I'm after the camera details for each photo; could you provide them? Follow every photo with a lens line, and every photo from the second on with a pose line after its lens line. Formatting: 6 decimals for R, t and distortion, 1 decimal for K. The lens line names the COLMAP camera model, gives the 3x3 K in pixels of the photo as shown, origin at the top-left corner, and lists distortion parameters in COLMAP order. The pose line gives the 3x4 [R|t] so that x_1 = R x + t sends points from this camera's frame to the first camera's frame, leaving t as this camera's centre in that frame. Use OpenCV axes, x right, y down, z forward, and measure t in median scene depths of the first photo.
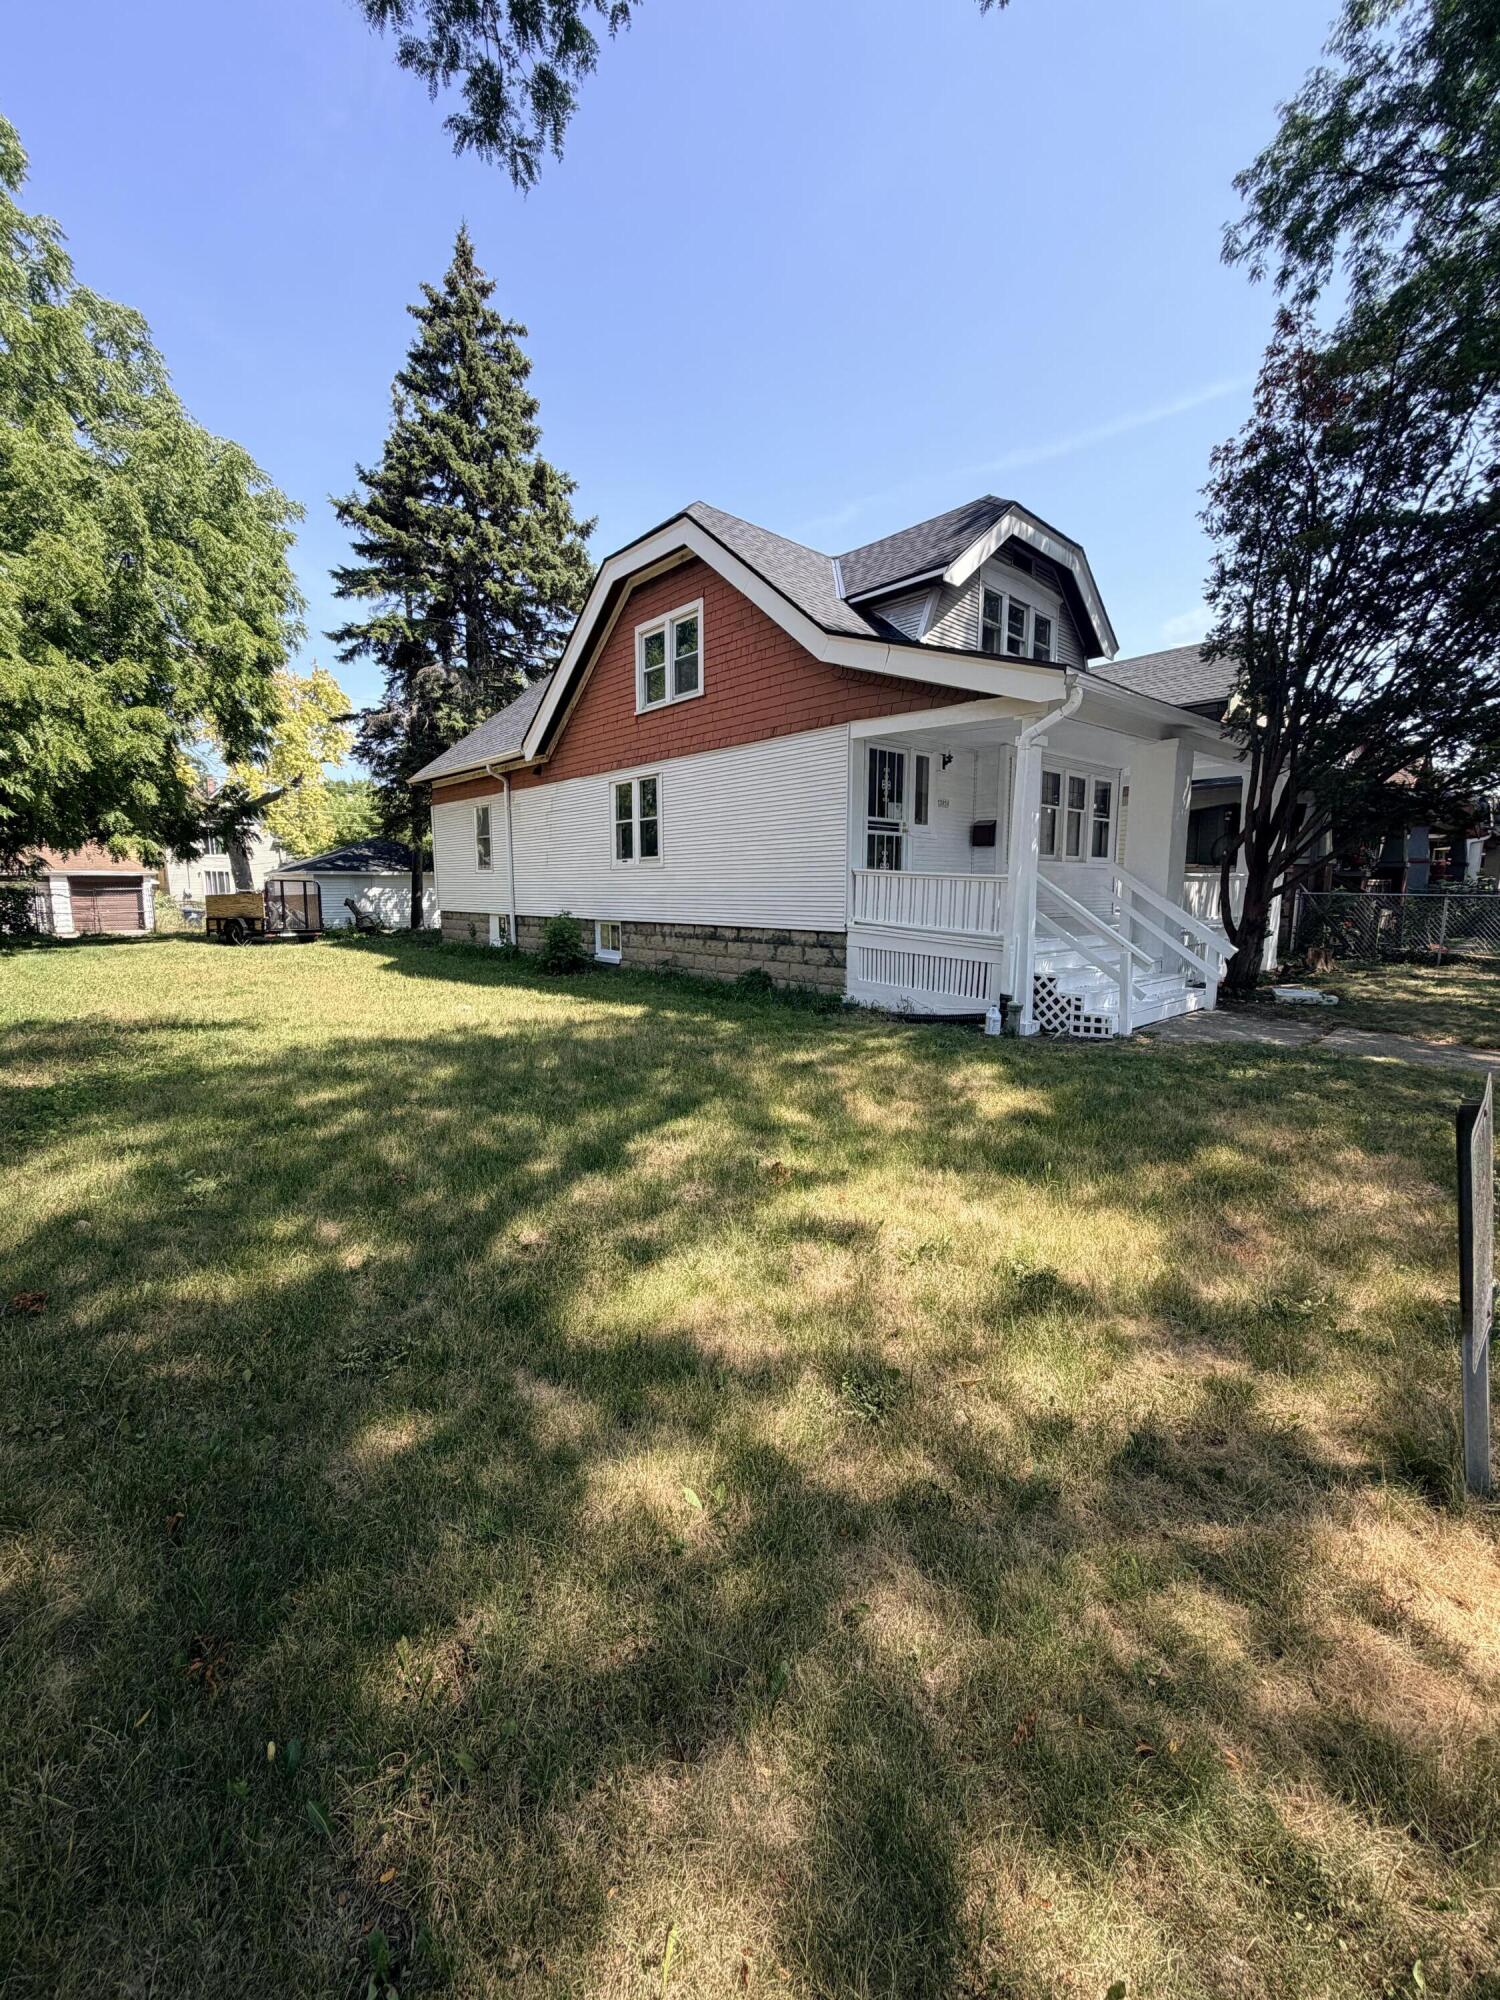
lens RADIAL K [[796.8, 0, 752.0], [0, 796.8, 1003.3], [0, 0, 1]] dist [-0.004403, 0.000587]
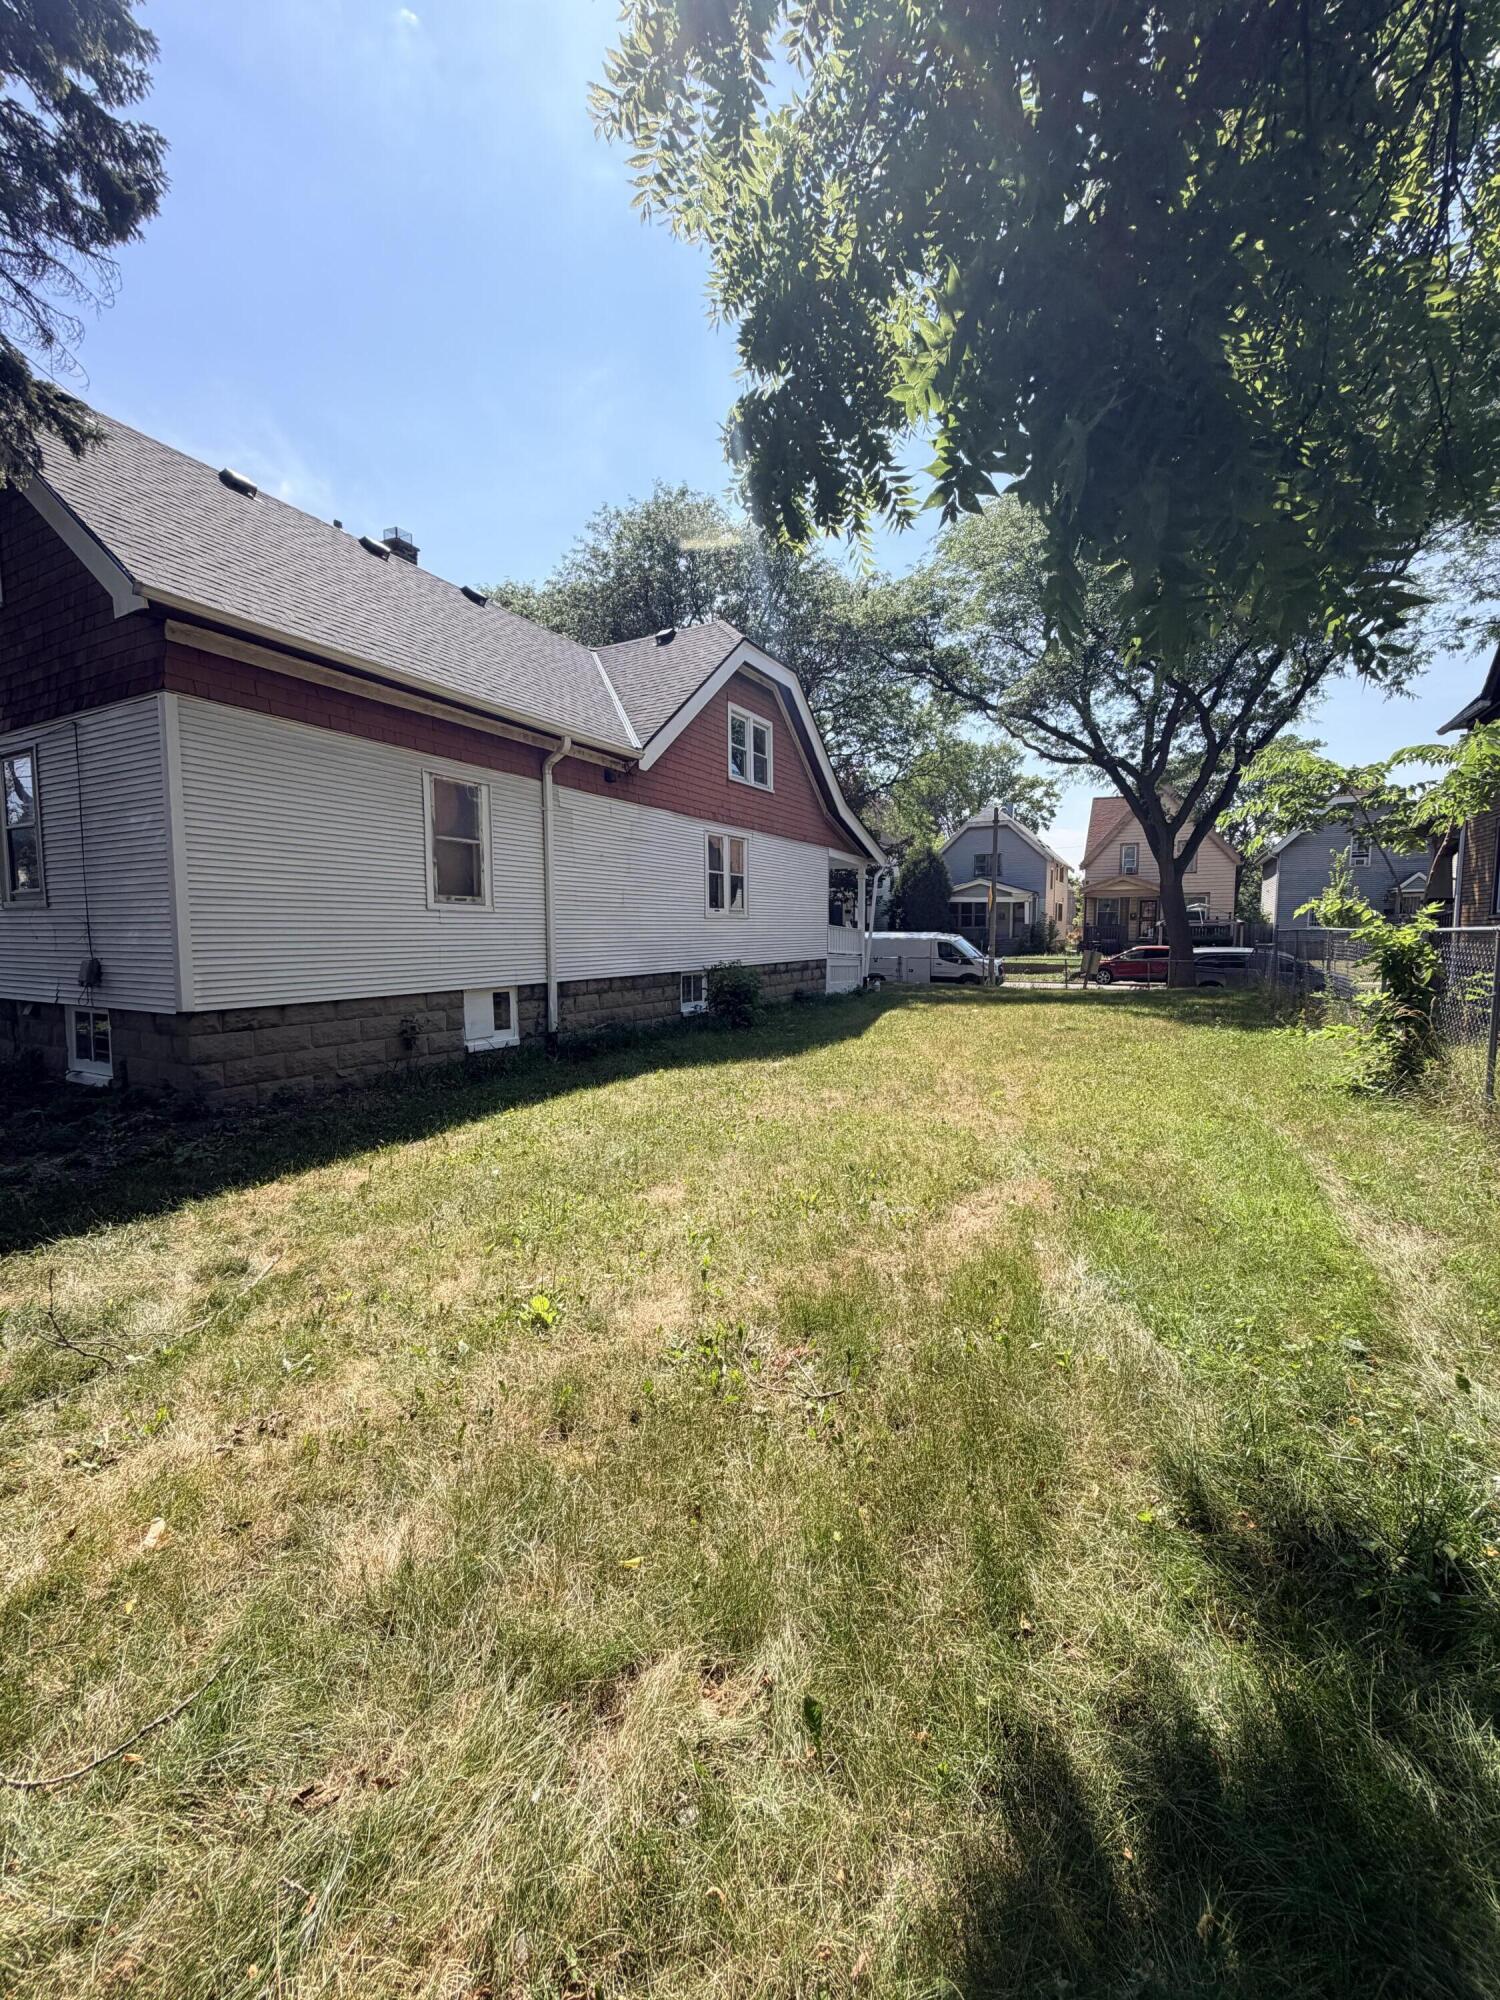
lens RADIAL K [[796.8, 0, 754.0], [0, 796.8, 996.3], [0, 0, 1]] dist [-0.004403, 0.000587]
pose [[-0.334522, -0.079306, 0.939045, -1.365648], [0.136007, 0.981958, 0.131381, -0.235622], [-0.932522, 0.171667, -0.317700, 1.543496]]
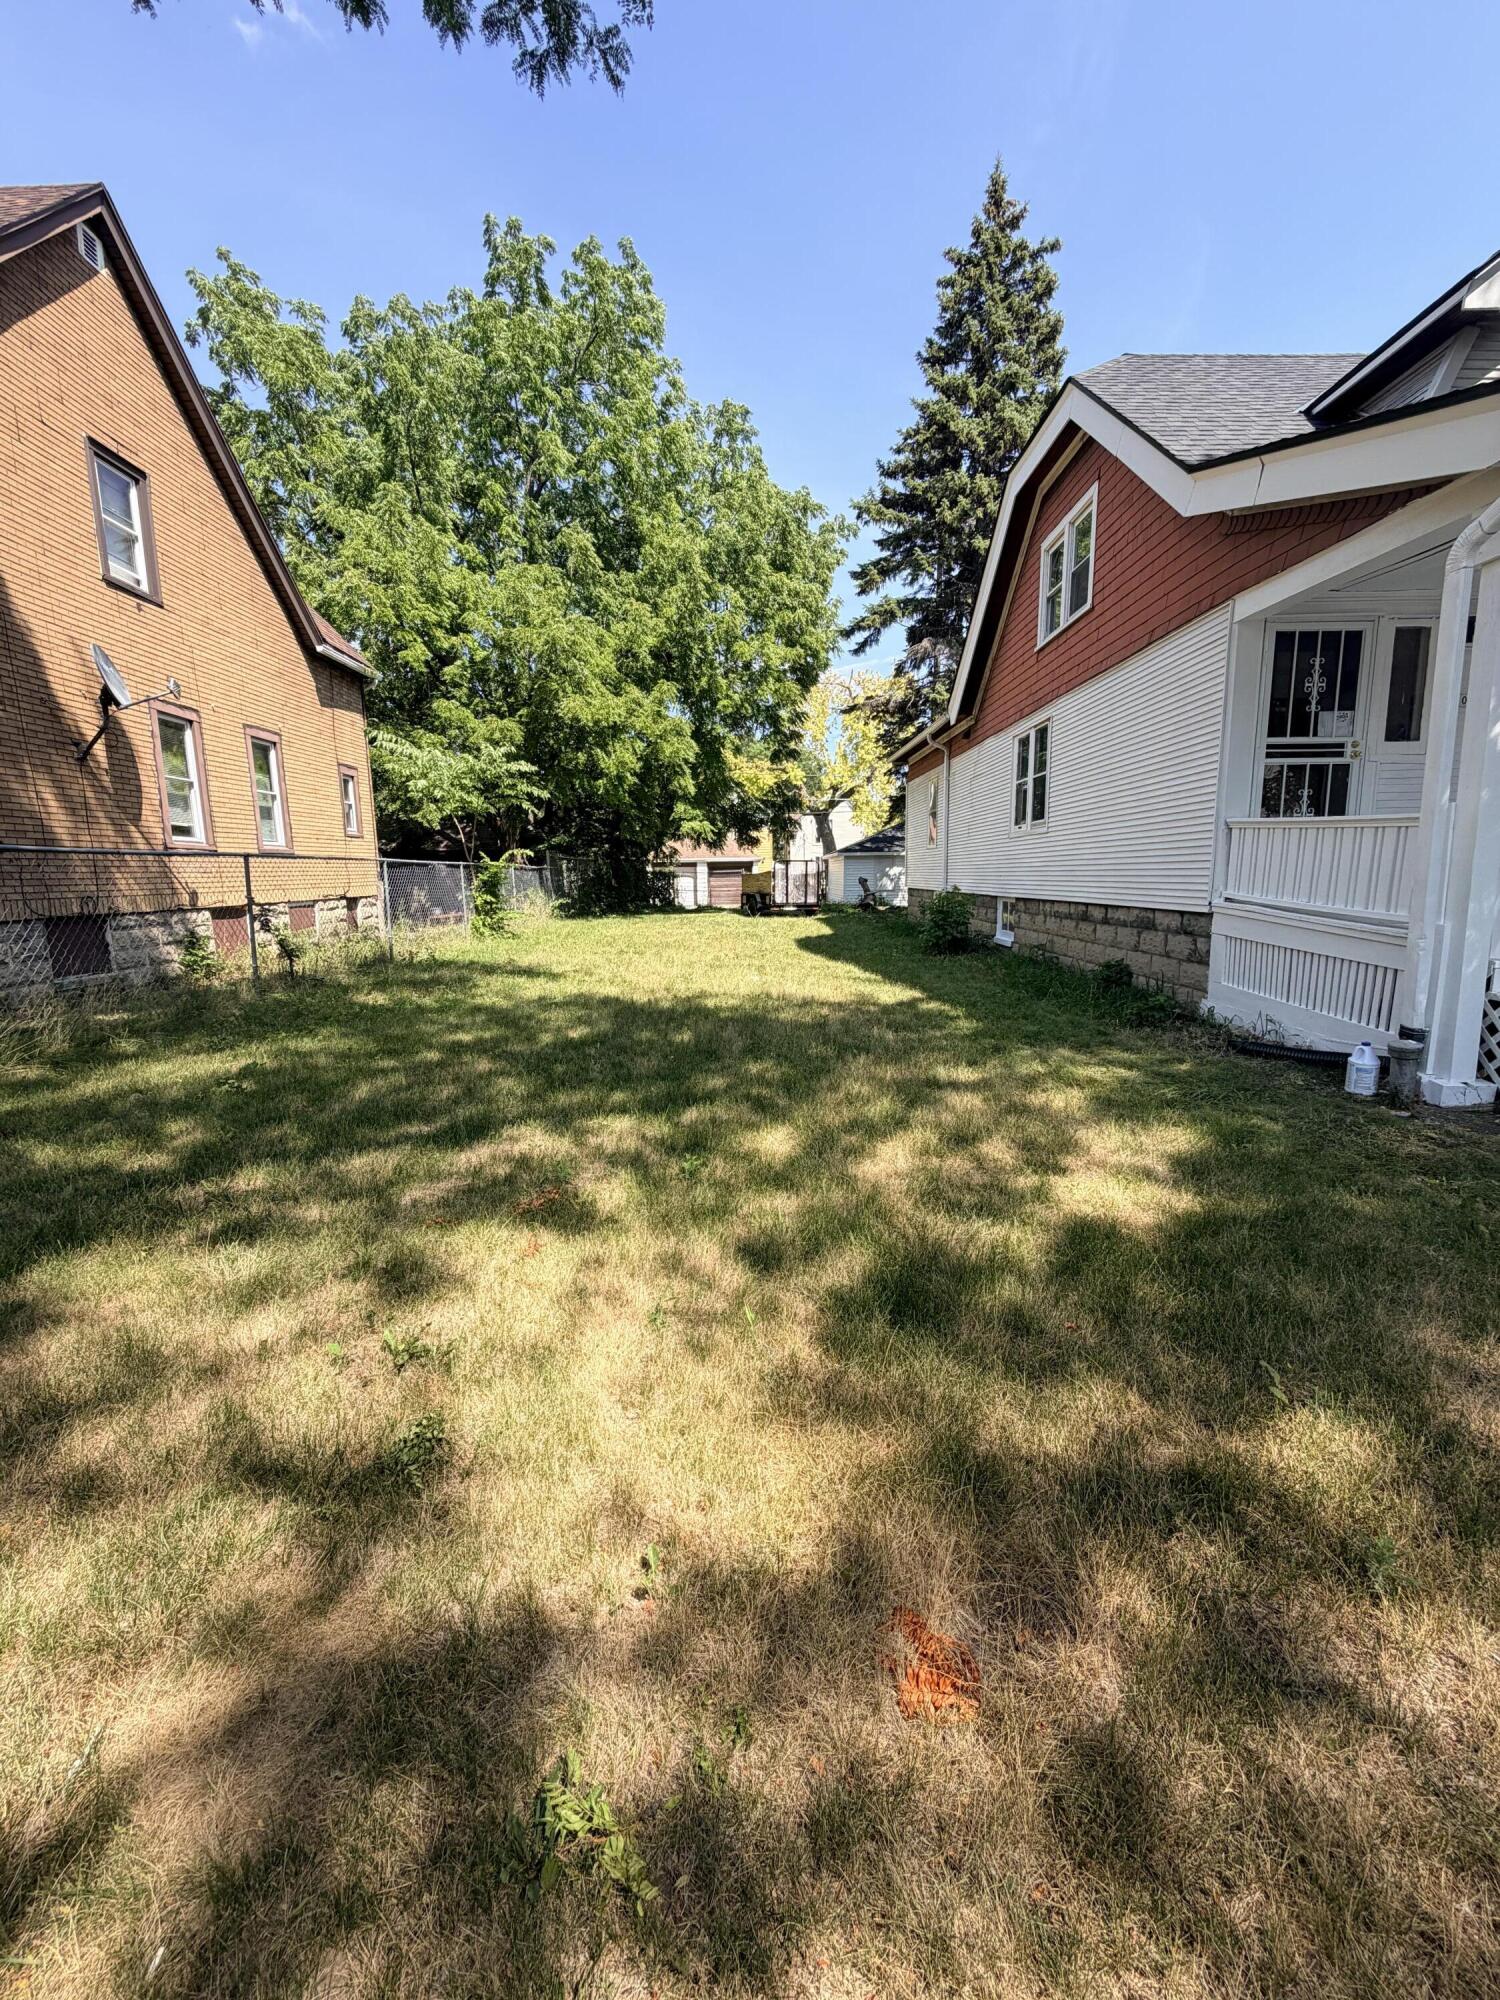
lens RADIAL K [[796.8, 0, 747.9], [0, 796.8, 1002.1], [0, 0, 1]] dist [-0.004403, 0.000587]
pose [[0.740976, 0.096914, -0.664501, 0.251019], [-0.083213, 0.995156, 0.052349, -0.013673], [0.666356, 0.016506, 0.745451, 0.199497]]
